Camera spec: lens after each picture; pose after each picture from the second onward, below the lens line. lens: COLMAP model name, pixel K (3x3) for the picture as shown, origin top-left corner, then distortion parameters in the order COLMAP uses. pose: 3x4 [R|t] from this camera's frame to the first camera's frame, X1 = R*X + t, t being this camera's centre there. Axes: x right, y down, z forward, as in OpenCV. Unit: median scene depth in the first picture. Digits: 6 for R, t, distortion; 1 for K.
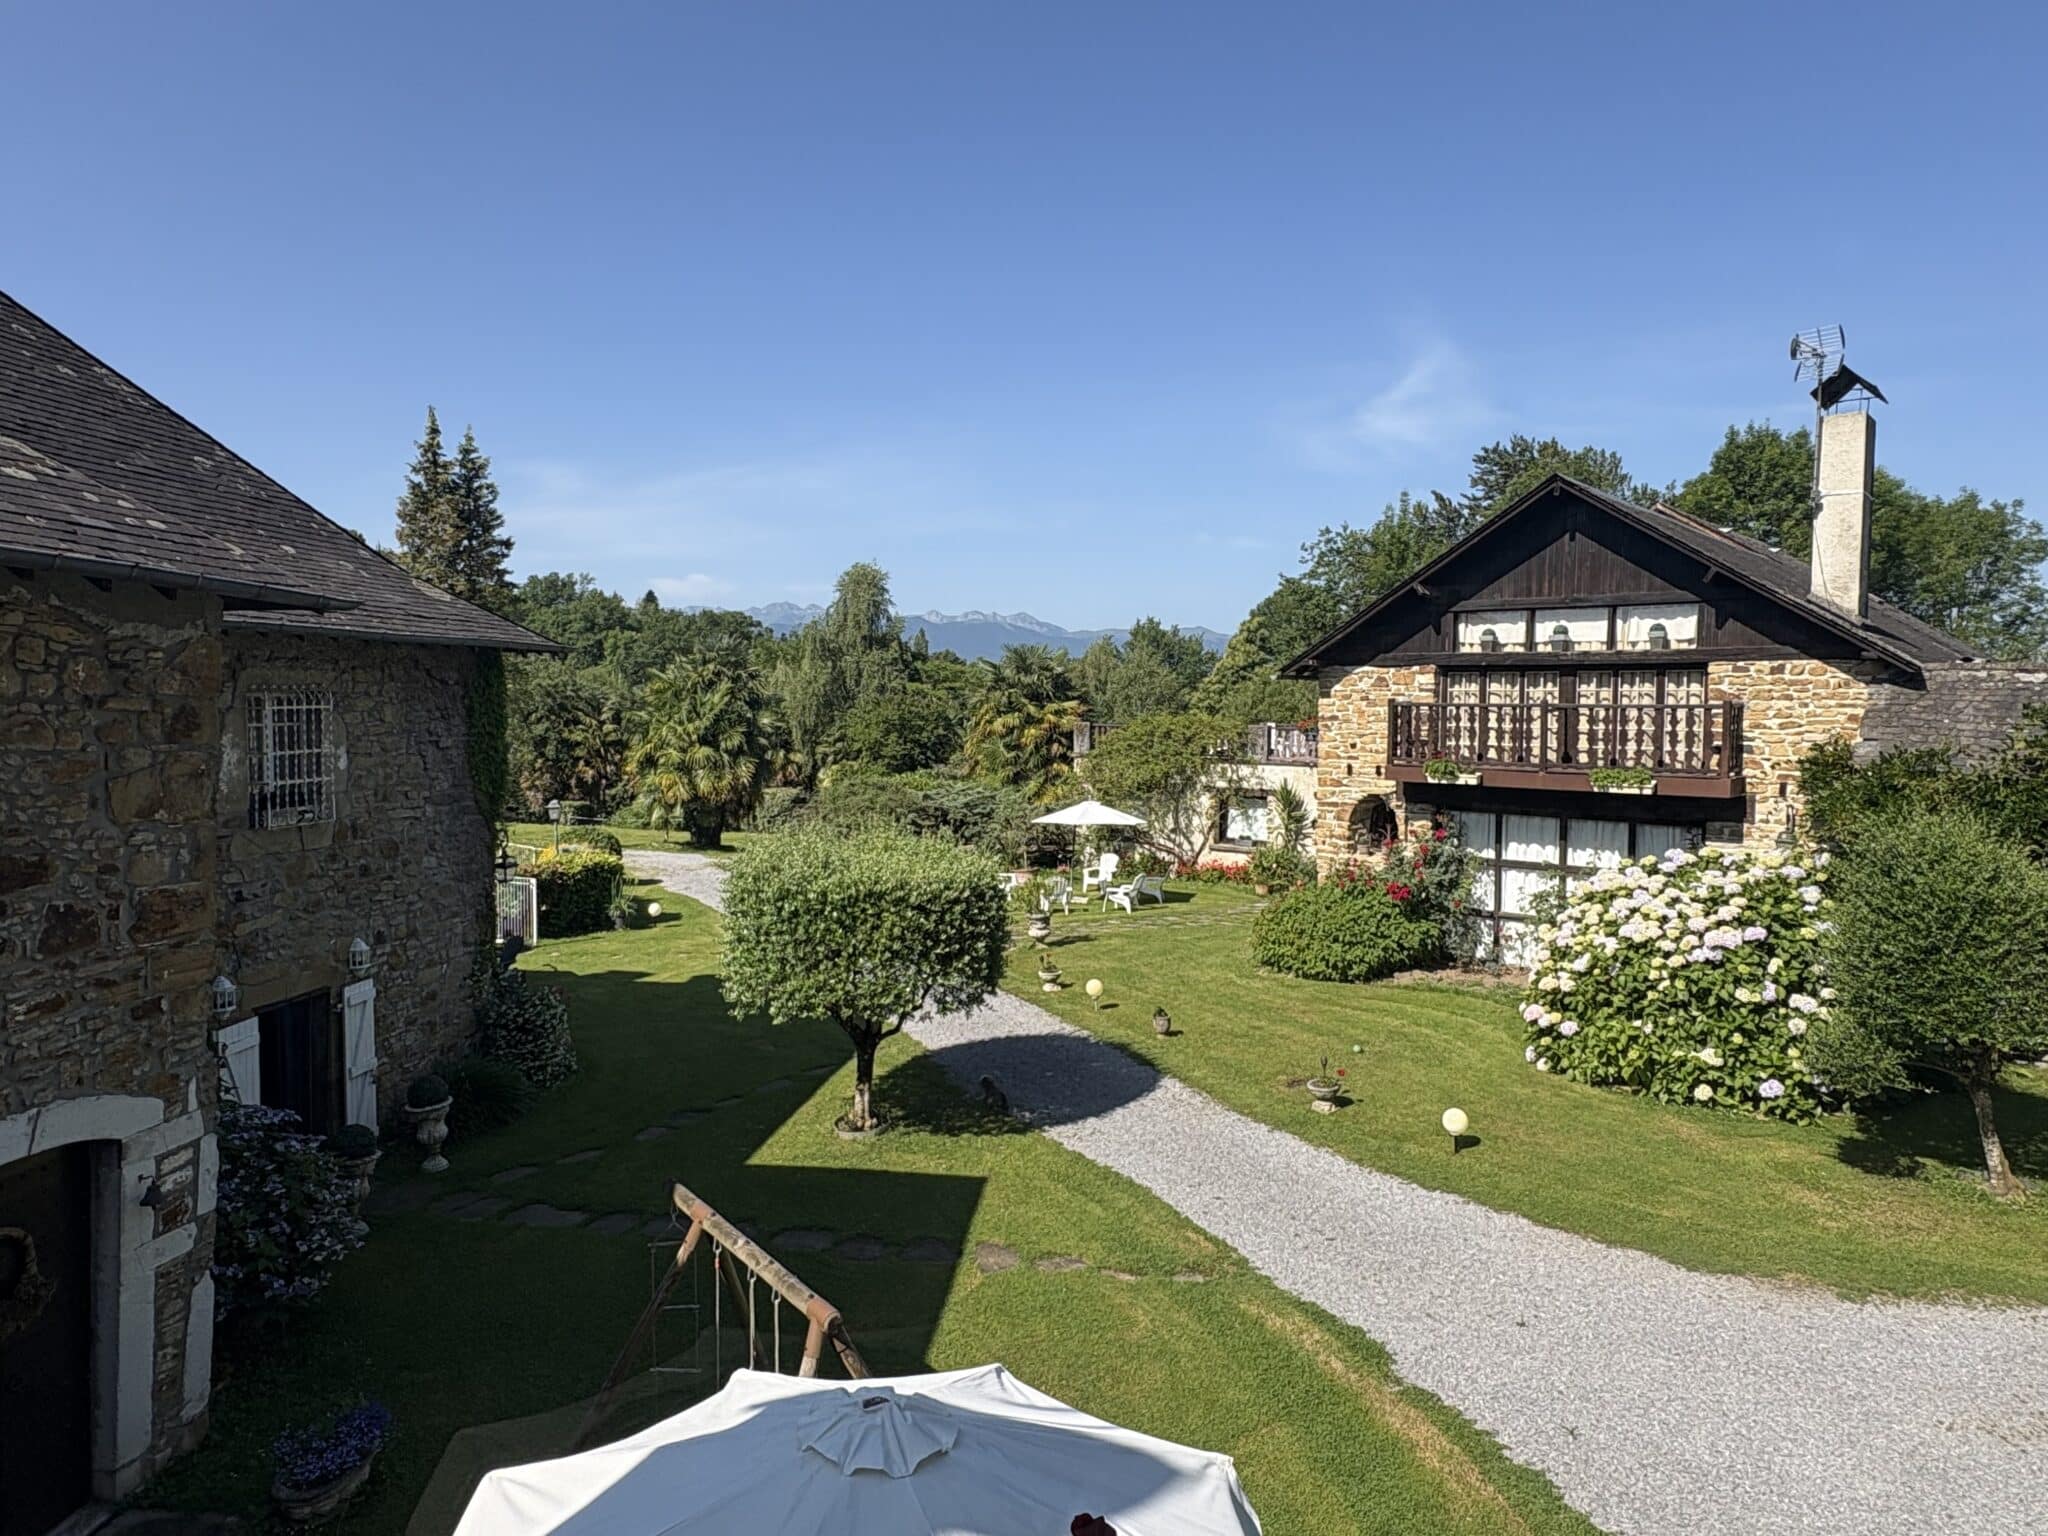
lens RADIAL K [[1265.6, 0, 1021.1], [0, 1265.6, 761.7], [0, 0, 1]] dist [0.002816, -0.004102]
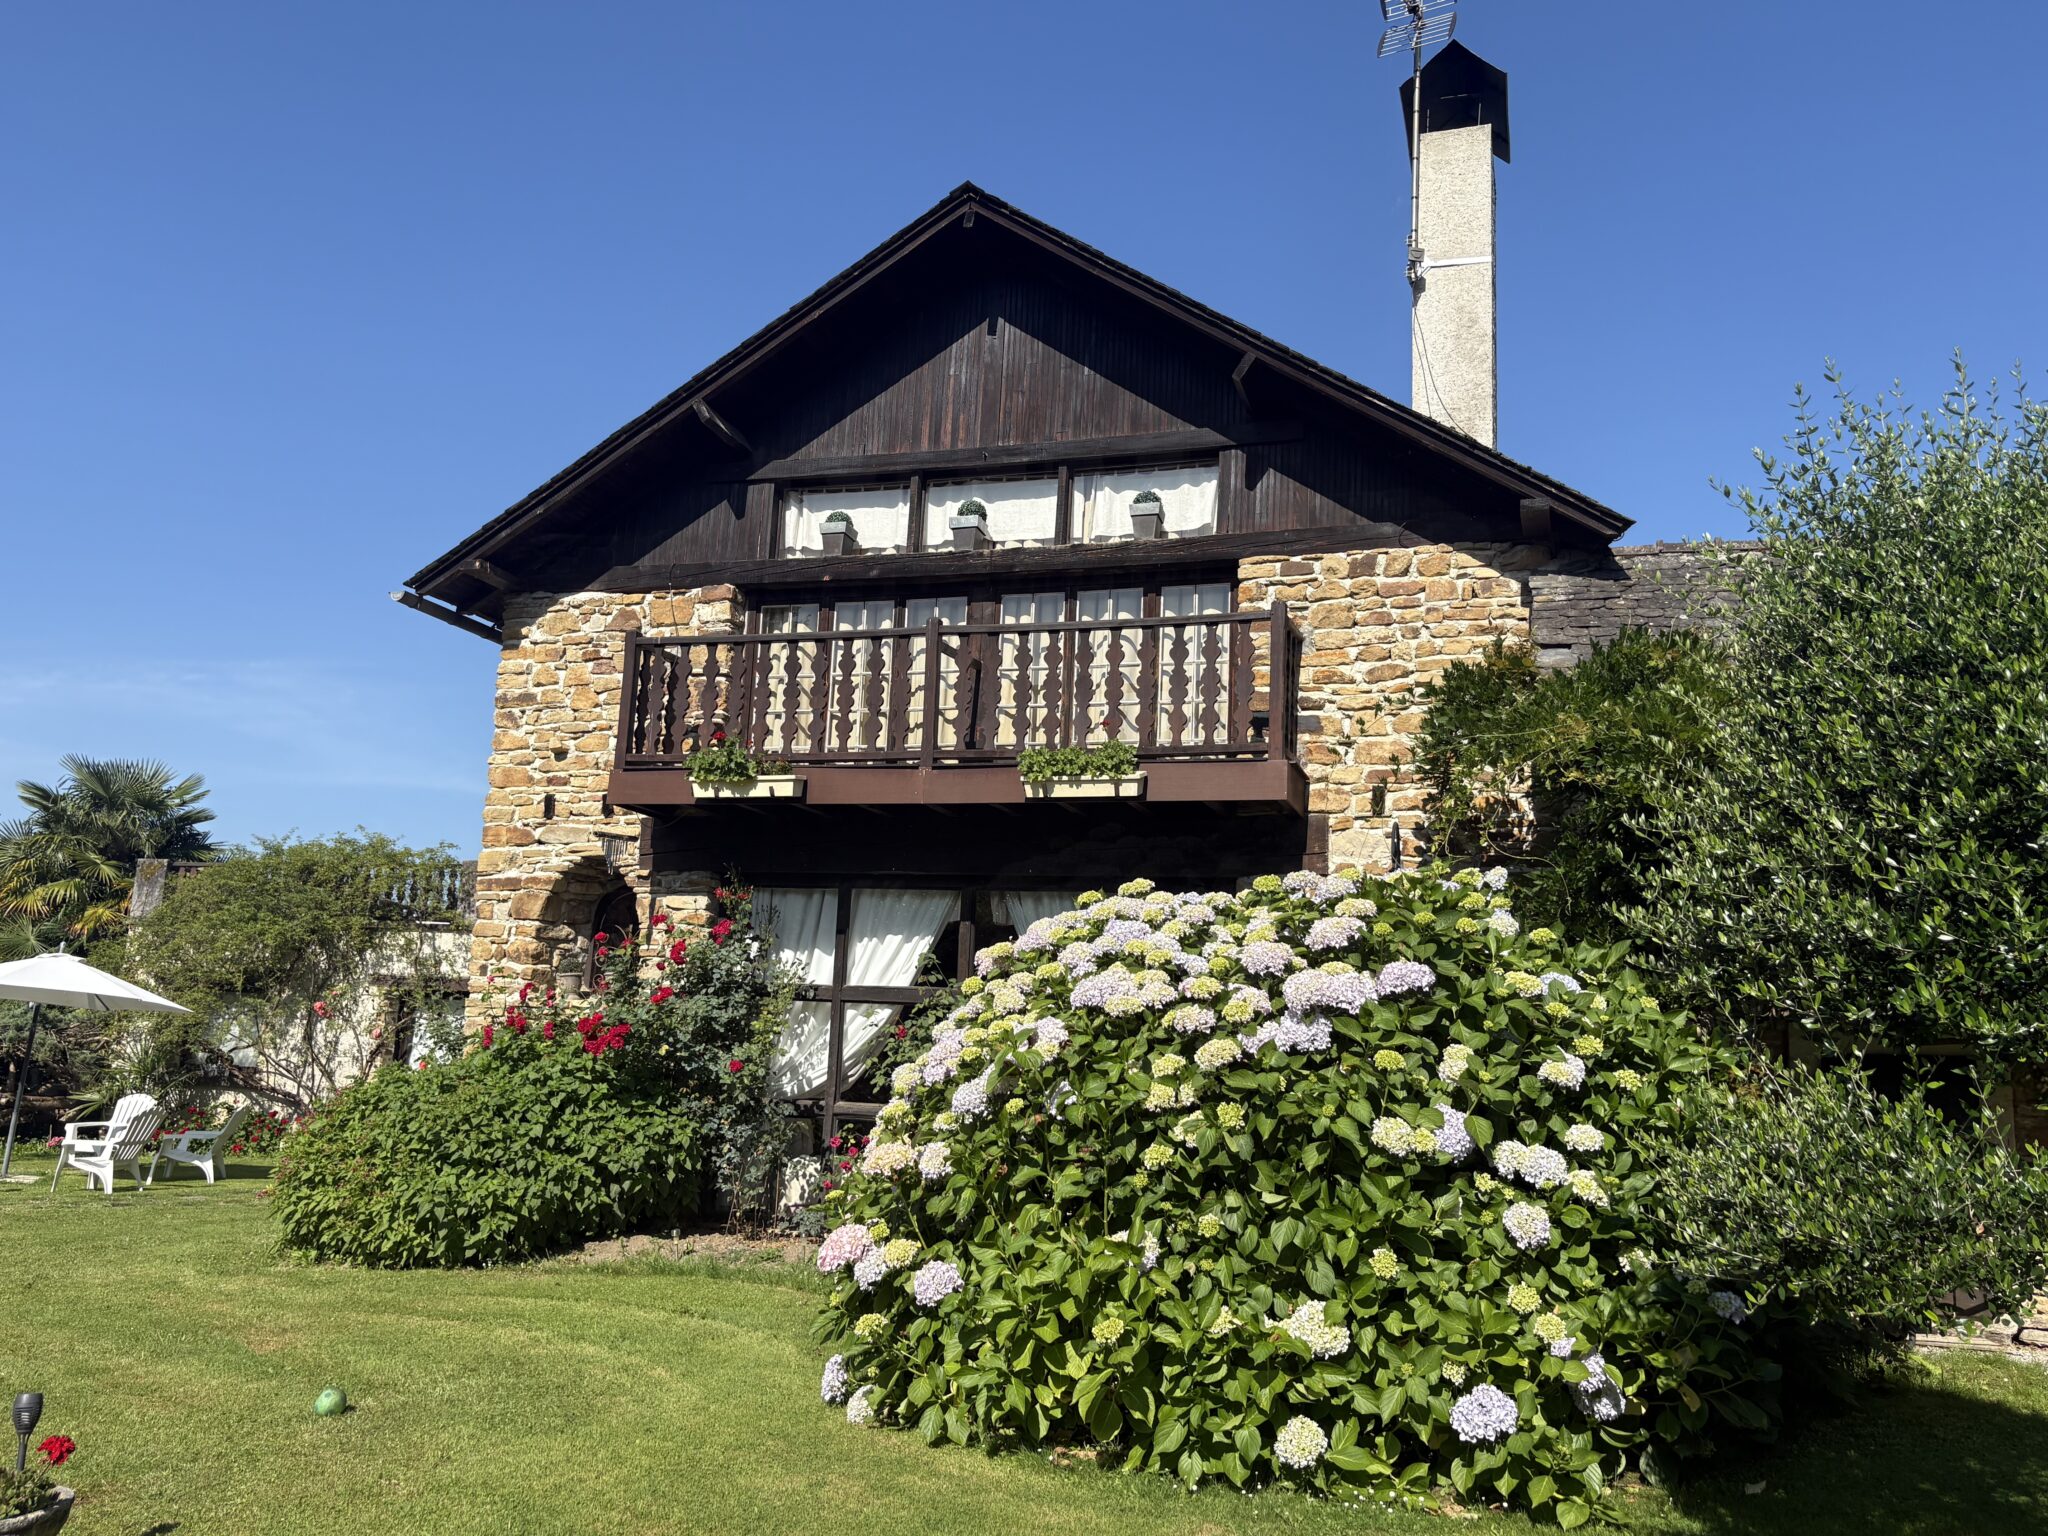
lens RADIAL K [[1603.2, 0, 1026.2], [0, 1603.2, 769.0], [0, 0, 1]] dist [0.025204, -0.009218]
pose [[0.915228, 0.104581, 0.389128, 0.231286], [-0.019163, 0.975935, -0.217219, 0.143925], [-0.402481, 0.191348, 0.895207, 0.489162]]
